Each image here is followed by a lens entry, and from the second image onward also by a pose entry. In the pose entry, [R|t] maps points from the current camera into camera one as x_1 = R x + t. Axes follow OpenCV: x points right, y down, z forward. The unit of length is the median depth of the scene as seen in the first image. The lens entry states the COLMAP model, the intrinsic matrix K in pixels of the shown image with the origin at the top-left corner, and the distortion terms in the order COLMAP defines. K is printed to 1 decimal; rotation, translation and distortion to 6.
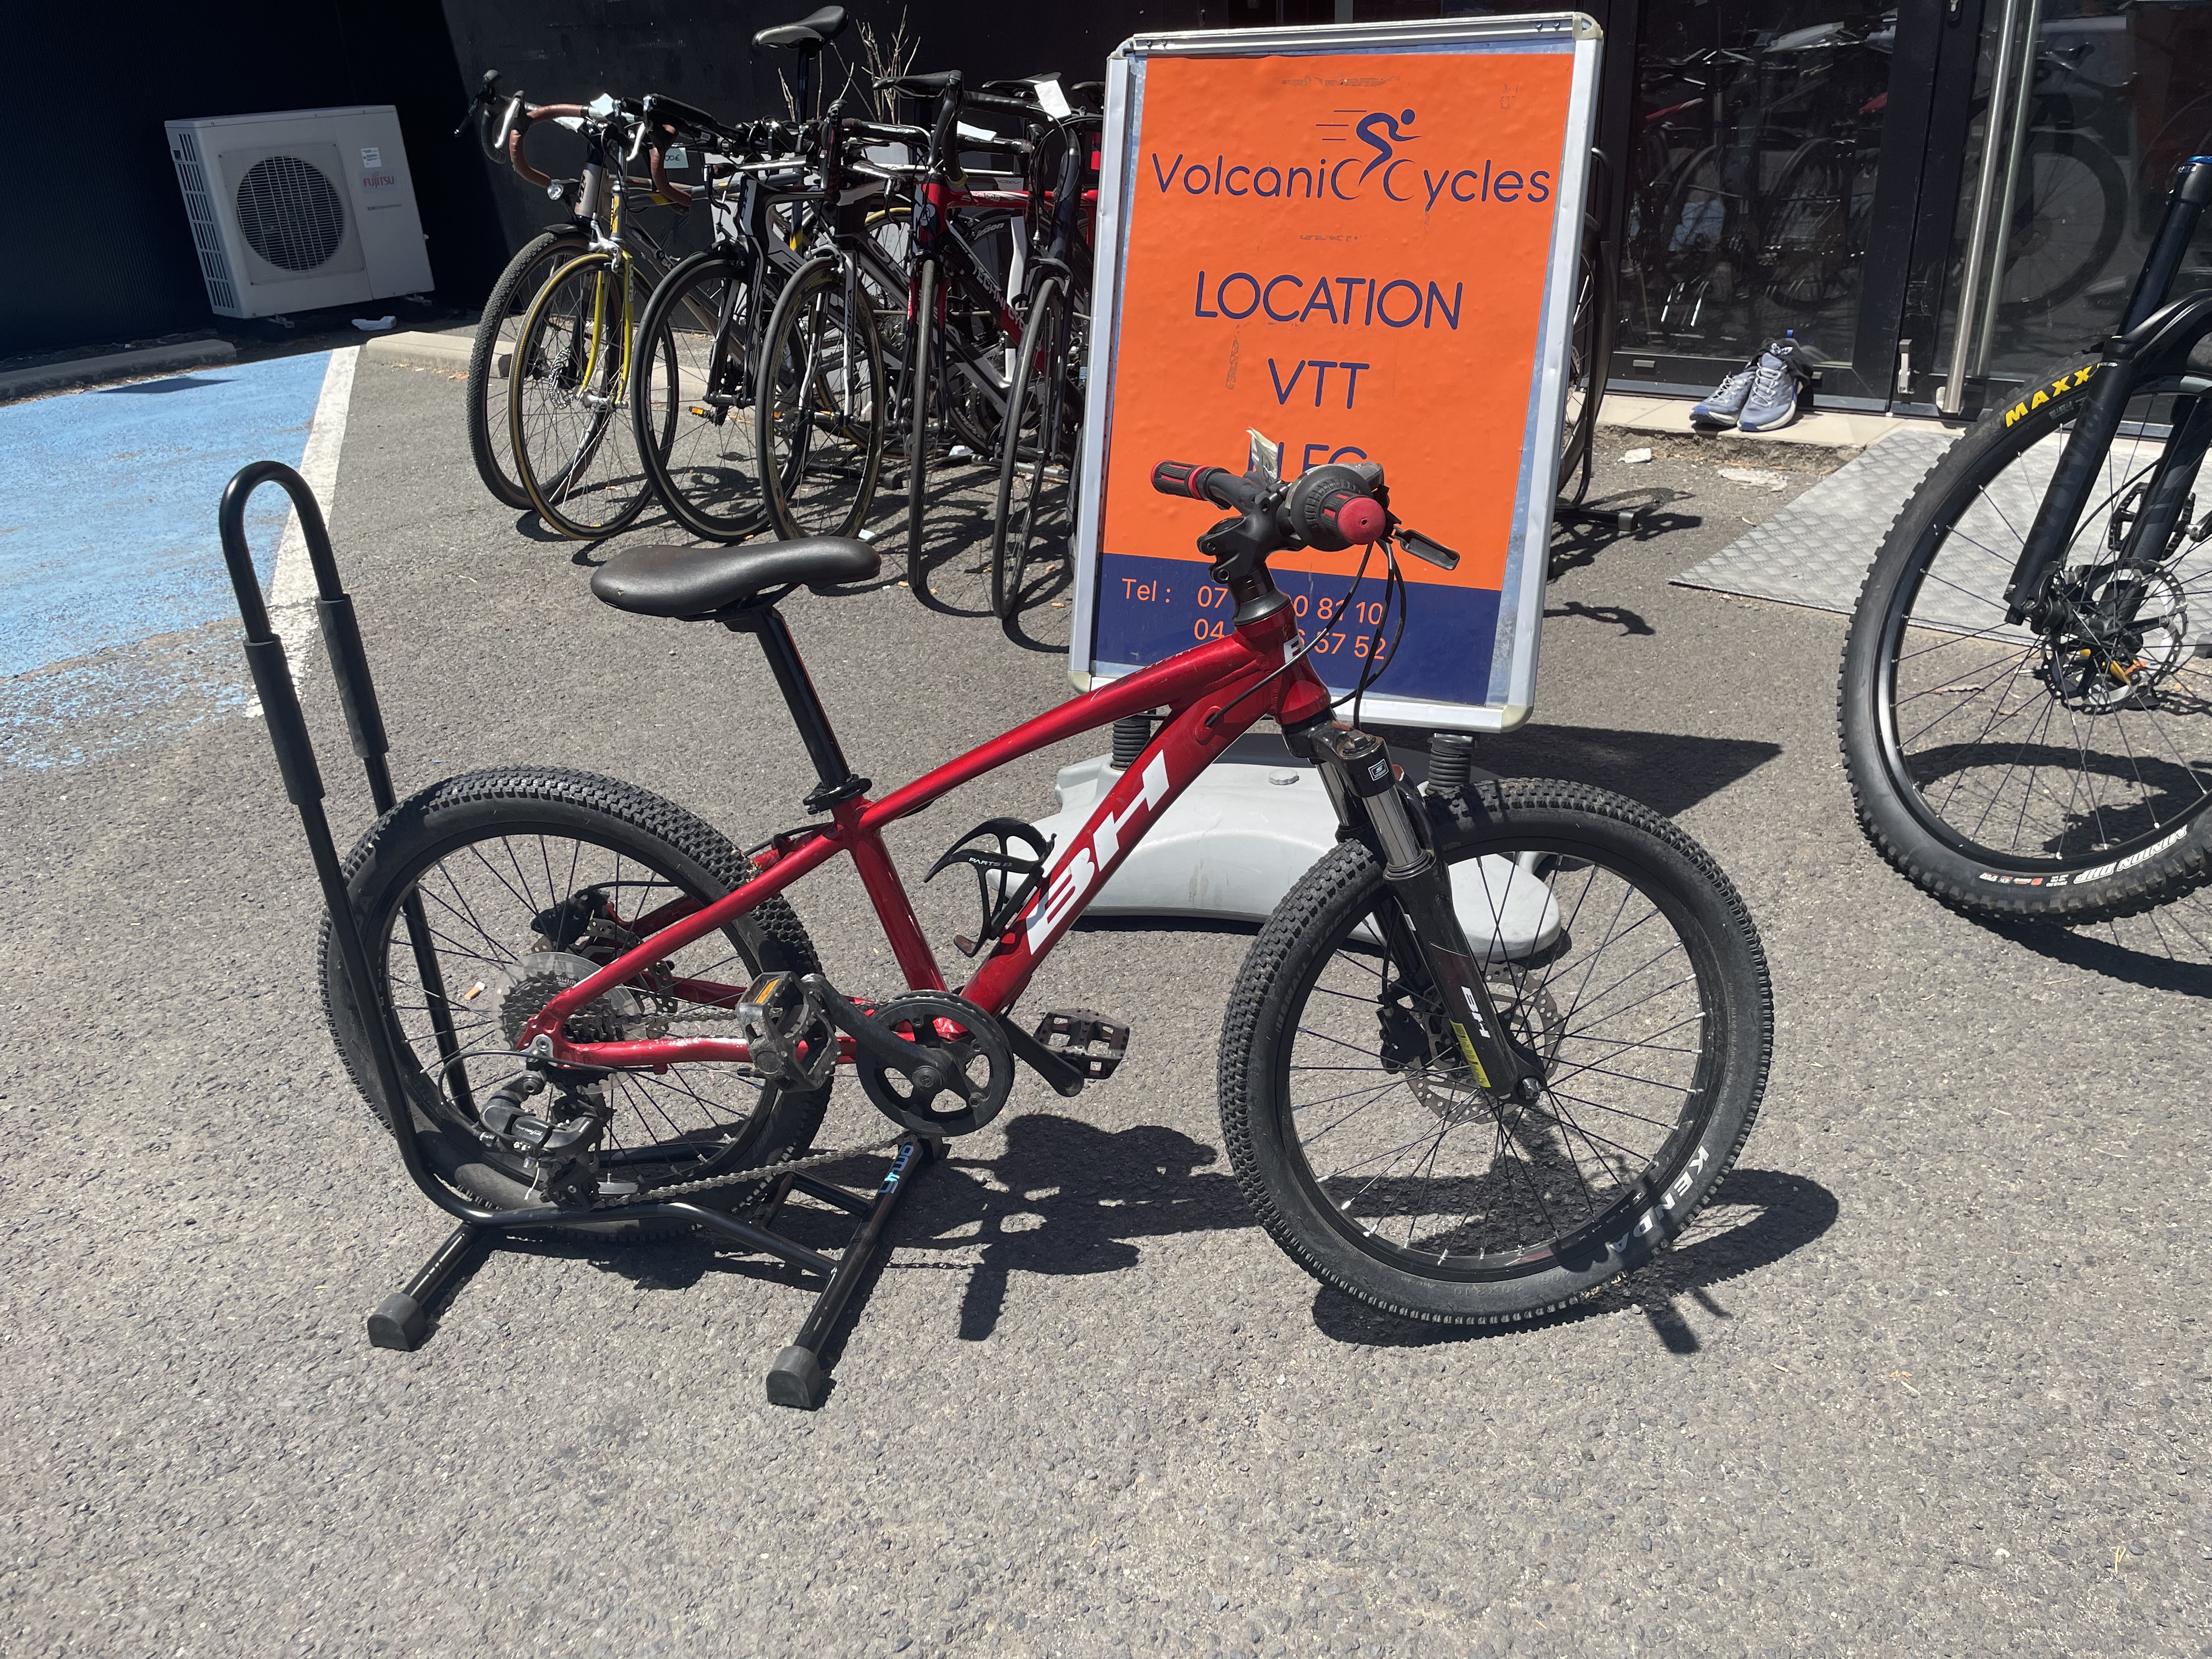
lens RADIAL K [[1671.6, 0, 1112.9], [0, 1671.6, 815.1], [0, 0, 1]] dist [0.099289, -0.128611]
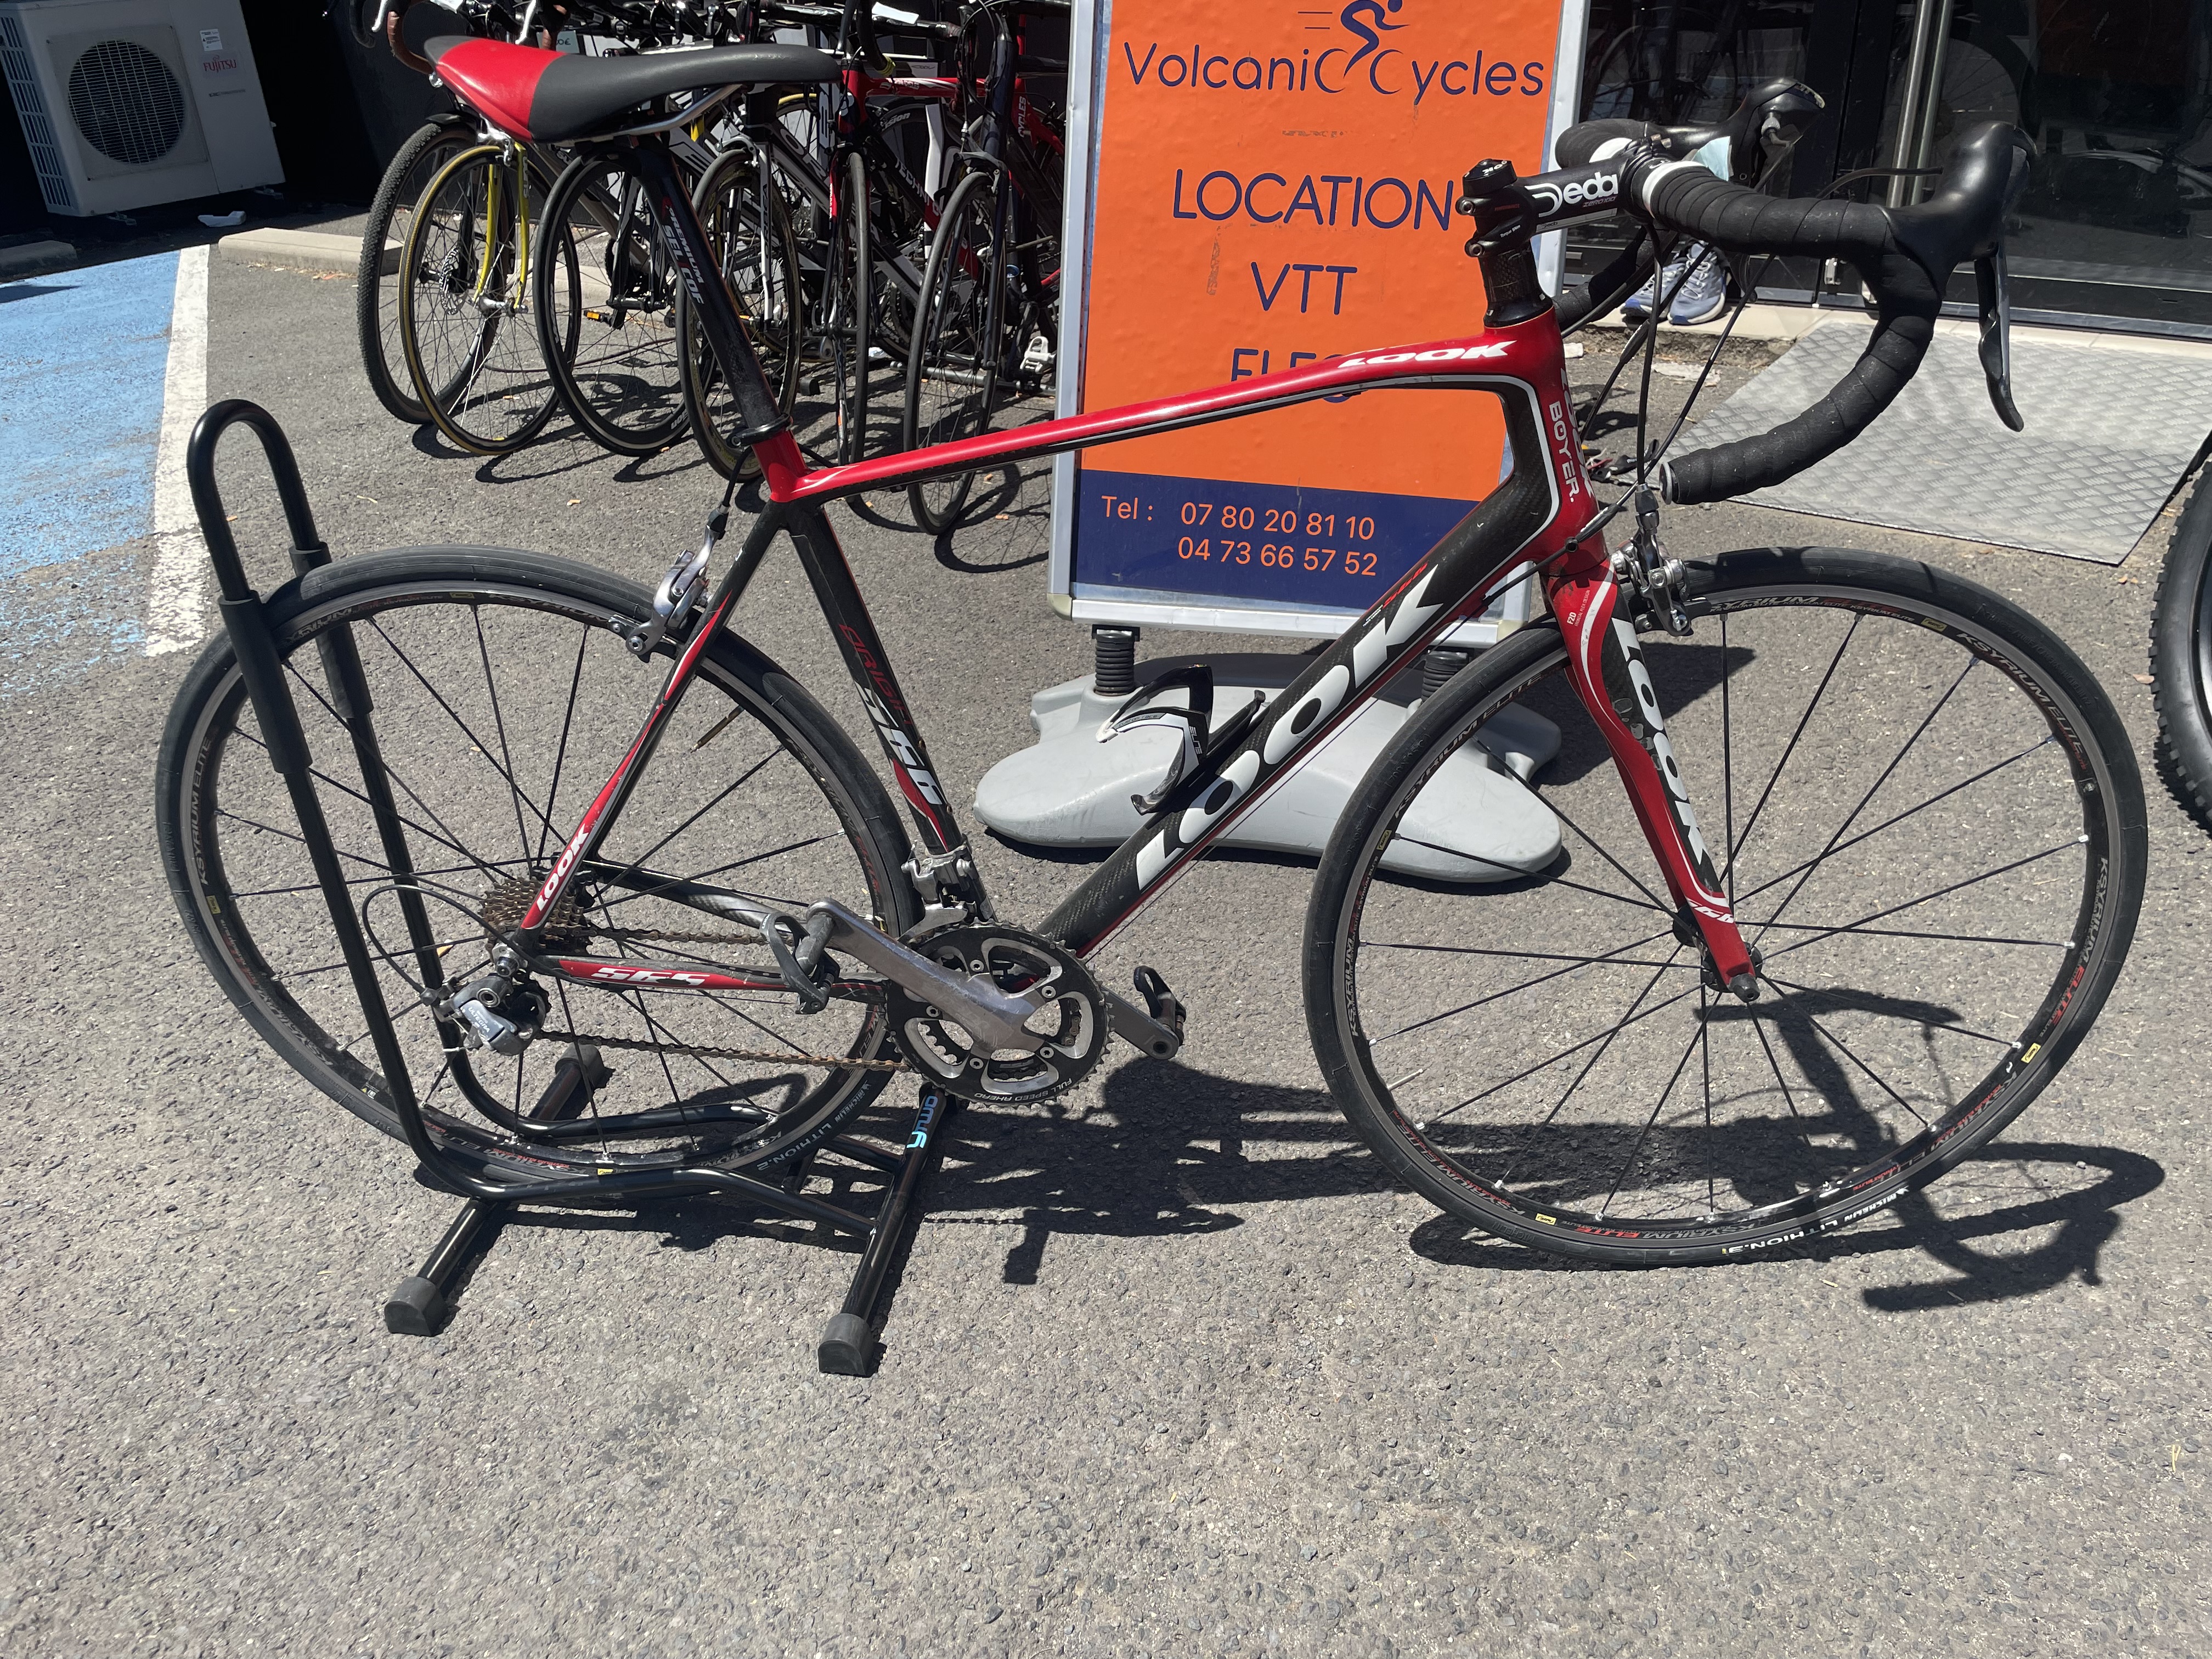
lens RADIAL K [[1671.6, 0, 1116.4], [0, 1671.6, 819.0], [0, 0, 1]] dist [0.099289, -0.128611]
pose [[0.997019, -0.032405, 0.070015, -0.077486], [0.027918, 0.997550, 0.064137, -0.022842], [-0.071922, -0.061991, 0.995482, 0.034271]]
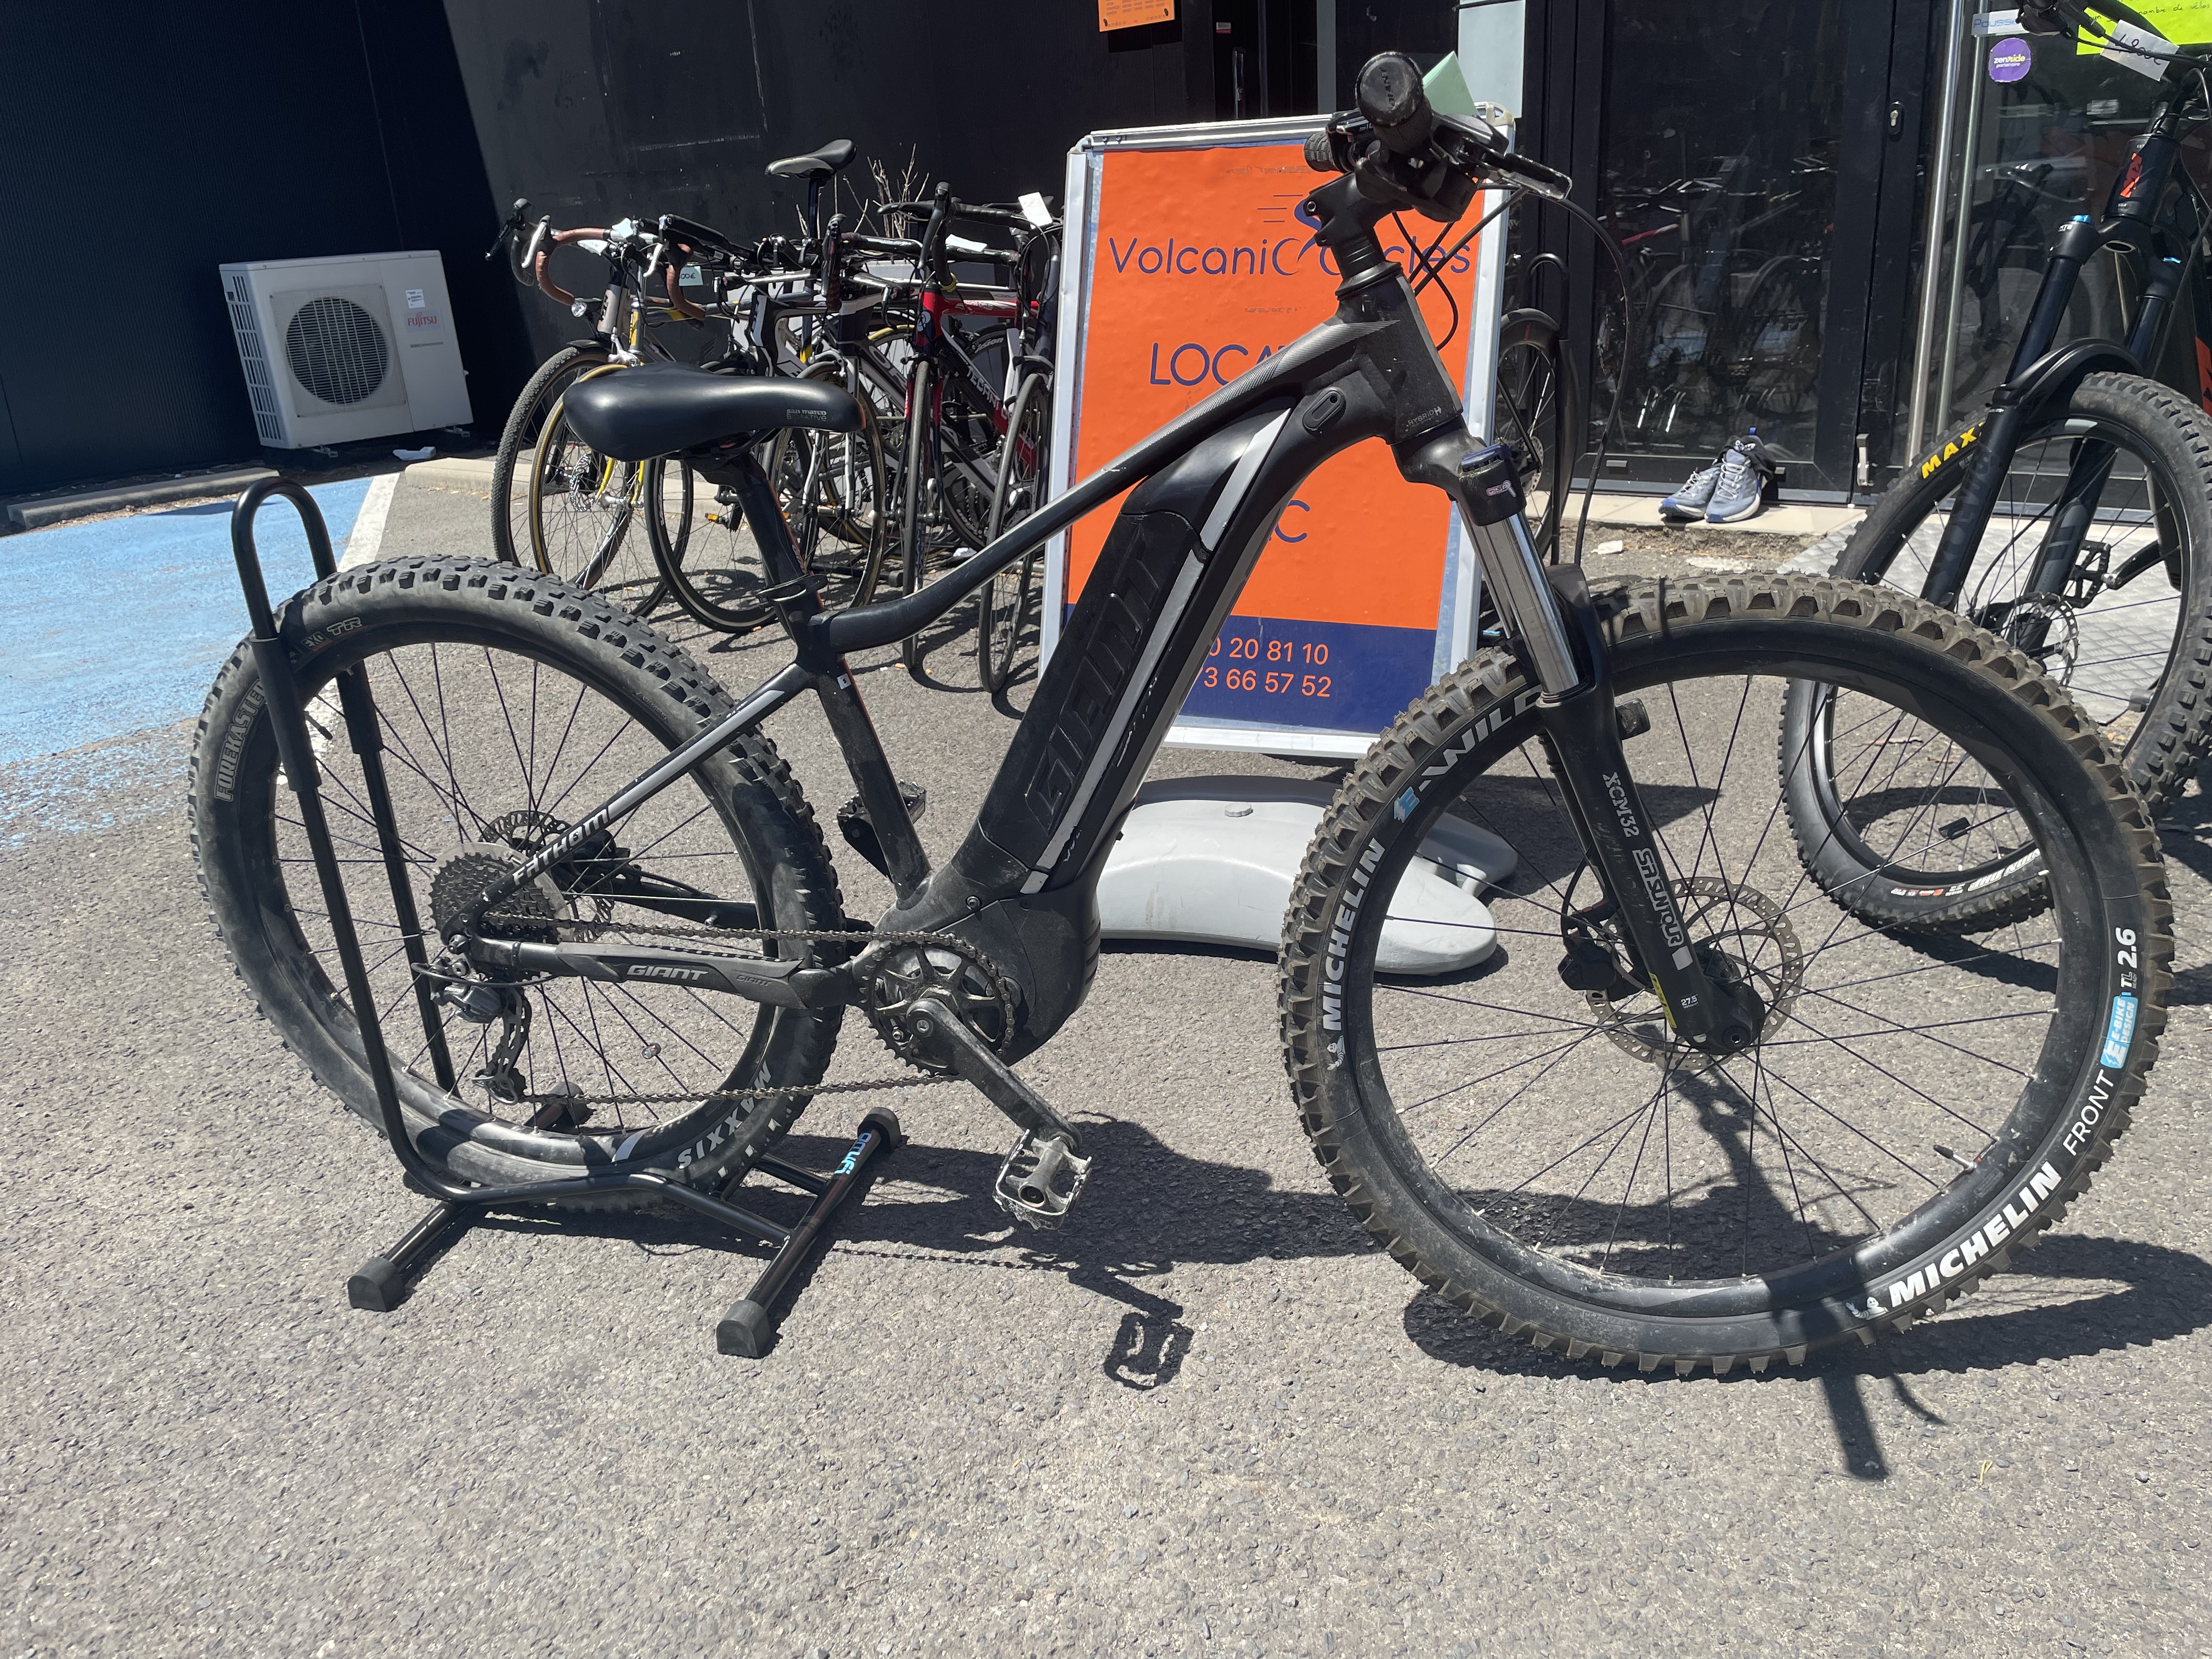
lens RADIAL K [[1671.6, 0, 1119.8], [0, 1671.6, 827.8], [0, 0, 1]] dist [0.099289, -0.128611]
pose [[0.999864, -0.006150, -0.015270, 0.055570], [0.004976, 0.997110, -0.075809, 0.086913], [0.015693, 0.075722, 0.997005, -0.065742]]
